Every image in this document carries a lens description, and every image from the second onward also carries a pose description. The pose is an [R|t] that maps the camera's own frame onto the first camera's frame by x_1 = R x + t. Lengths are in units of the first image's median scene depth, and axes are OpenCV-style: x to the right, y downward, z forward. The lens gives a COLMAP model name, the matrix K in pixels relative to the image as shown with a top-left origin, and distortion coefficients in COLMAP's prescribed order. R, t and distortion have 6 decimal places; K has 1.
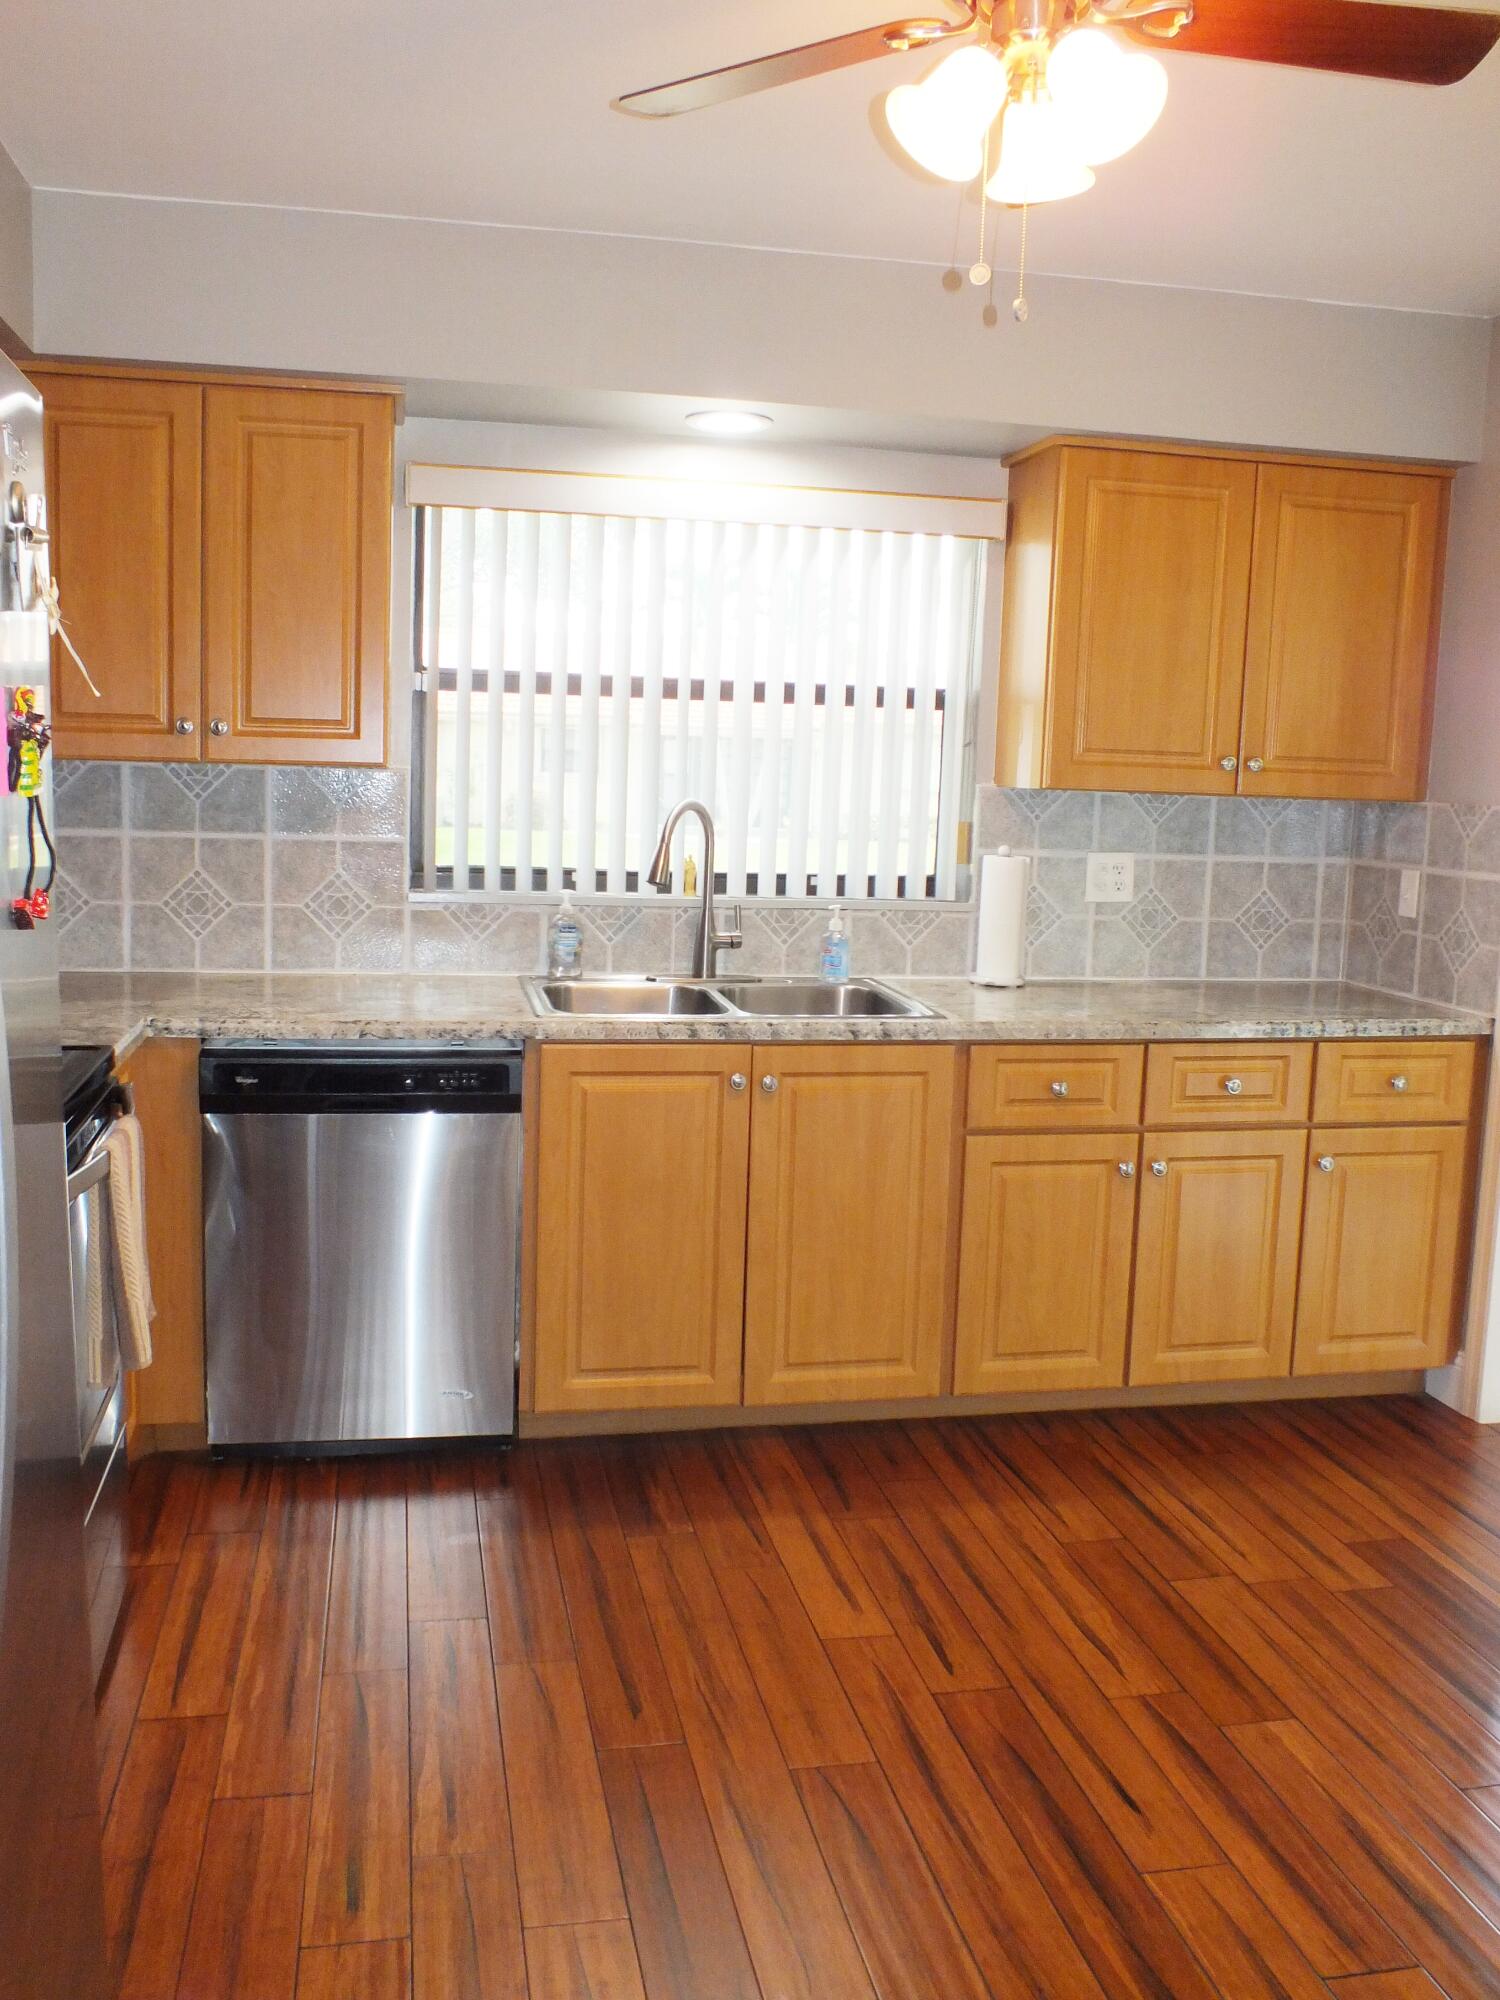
lens RADIAL K [[1613.5, 0, 750.0], [0, 1613.5, 1000.0], [0, 0, 1]] dist [-0.092851, -0.000722]
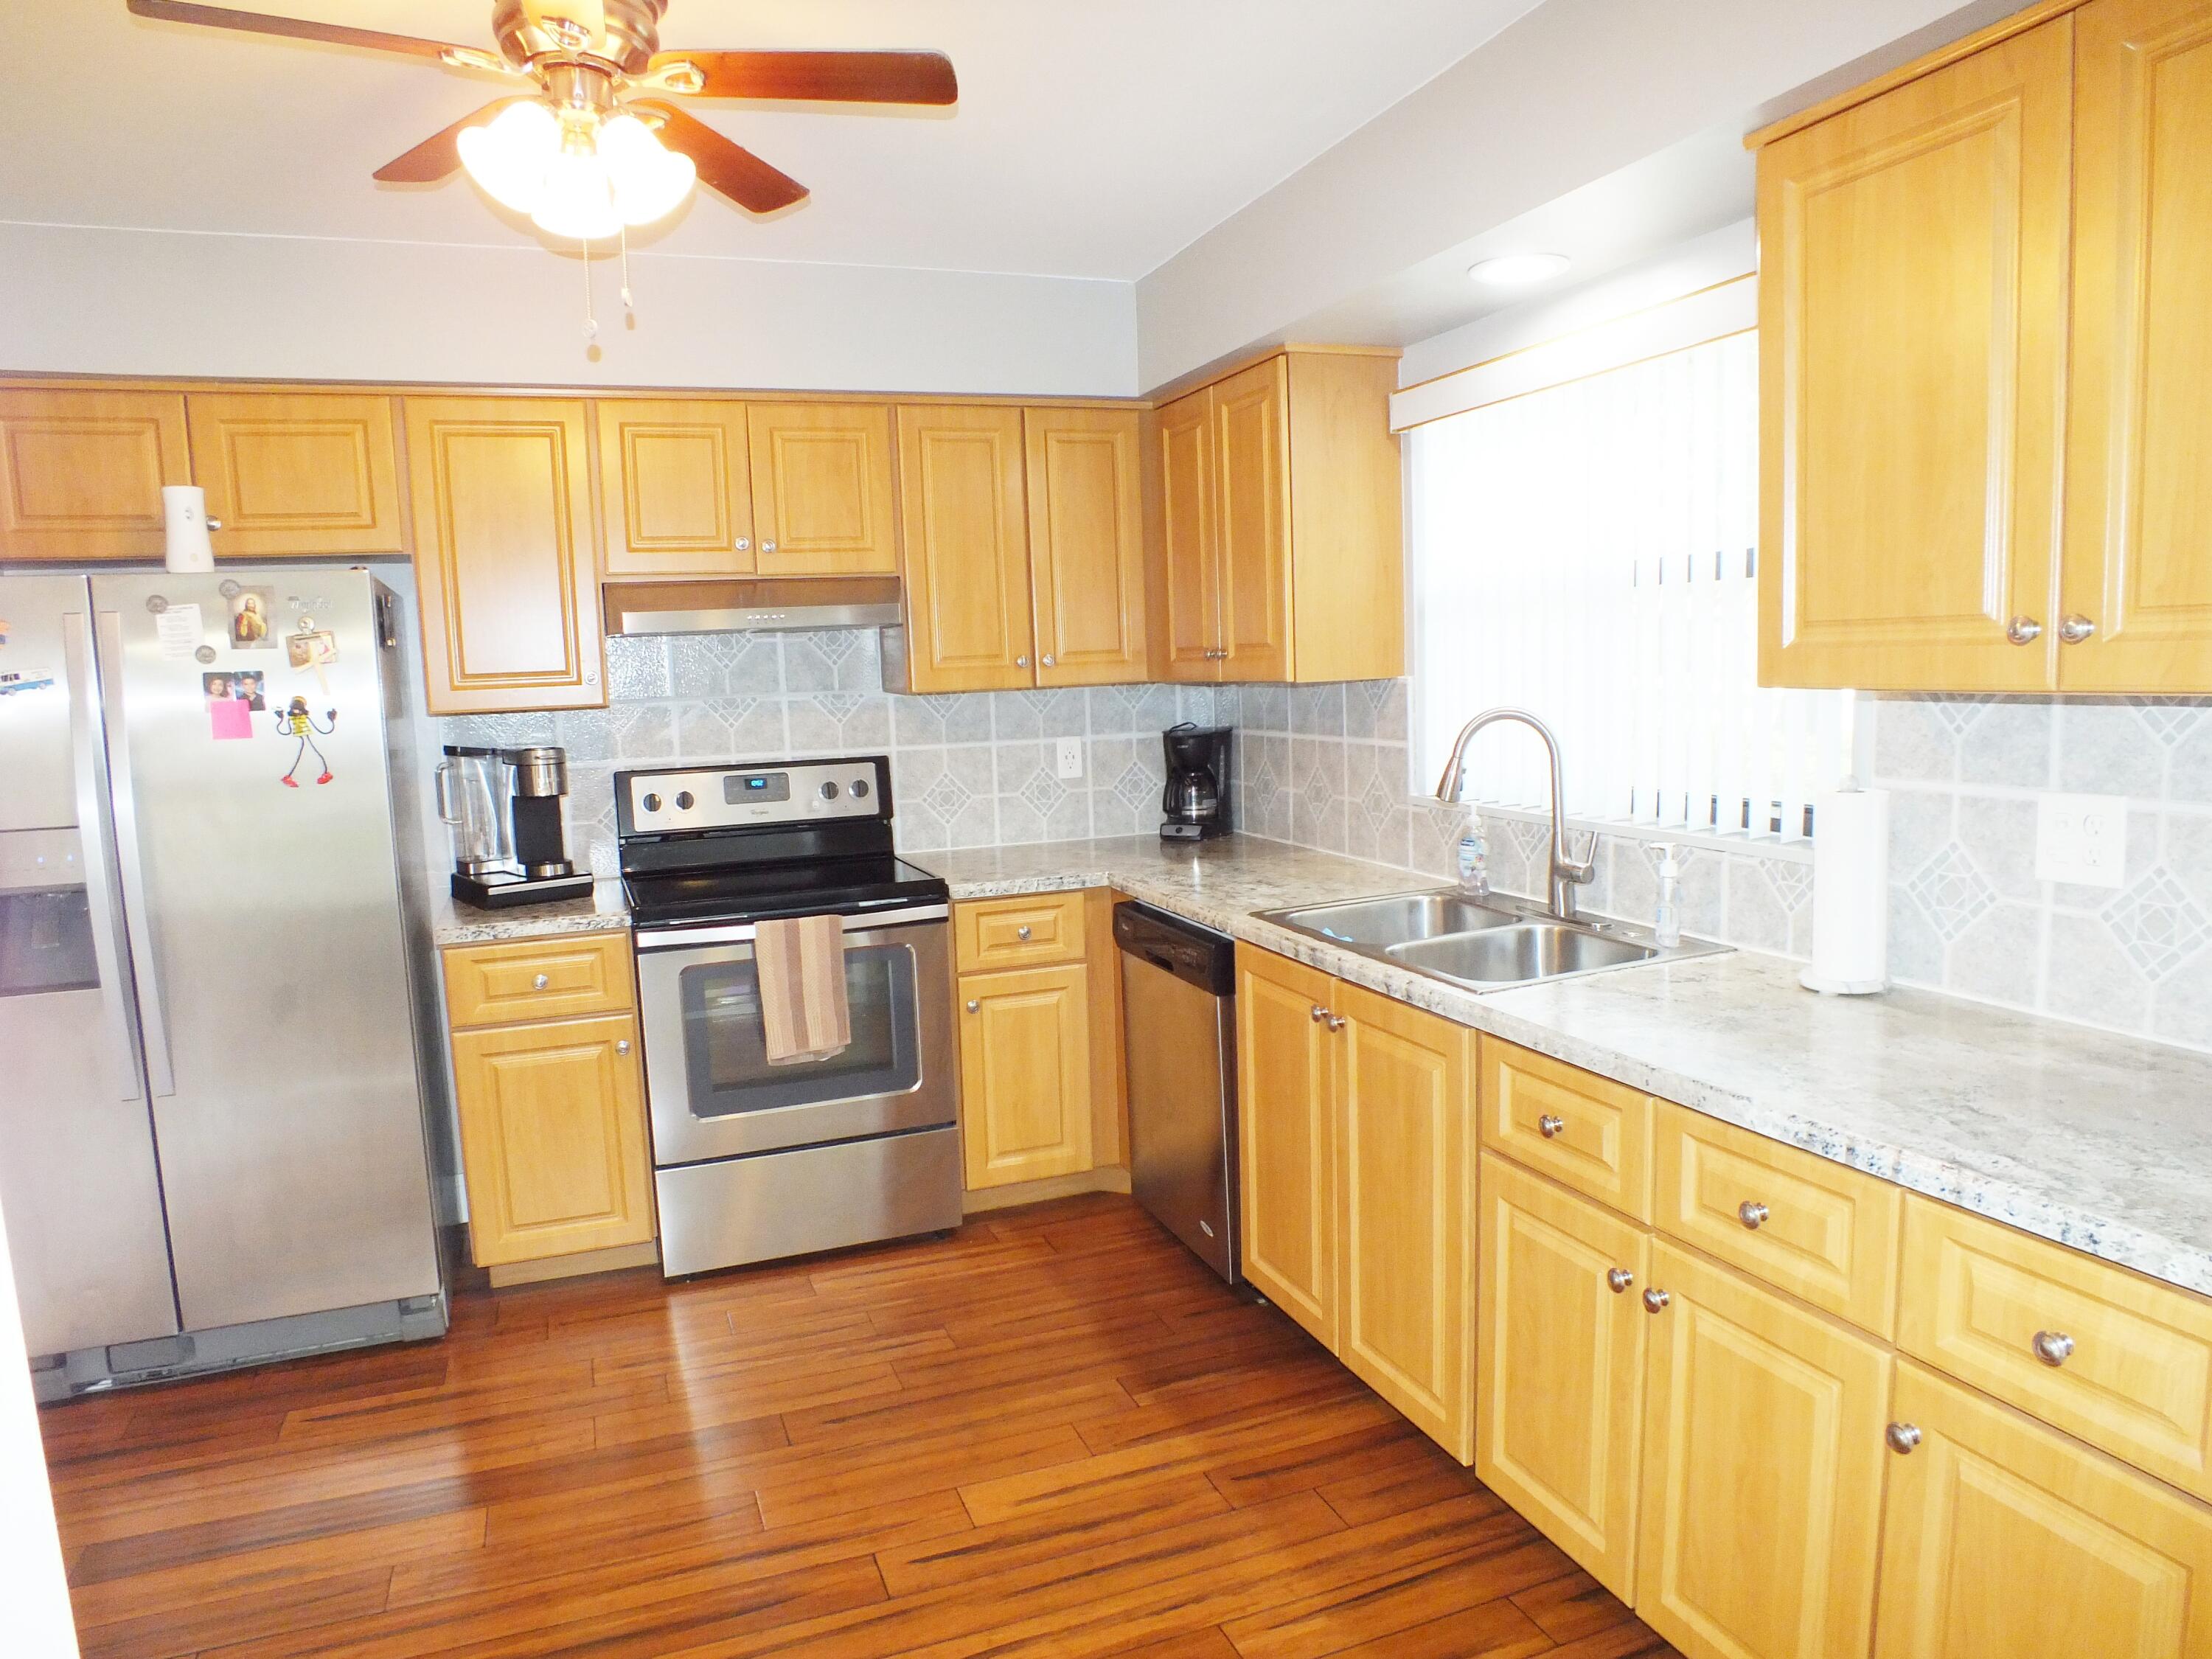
lens RADIAL K [[1453.6, 0, 1108.1], [0, 1453.6, 864.0], [0, 0, 1]] dist [-0.113988, 0.058897]
pose [[0.160281, 0.099613, -0.982032, 0.661809], [-0.093159, 0.991981, 0.085417, -0.080087], [0.982665, 0.077794, 0.168276, 0.607617]]
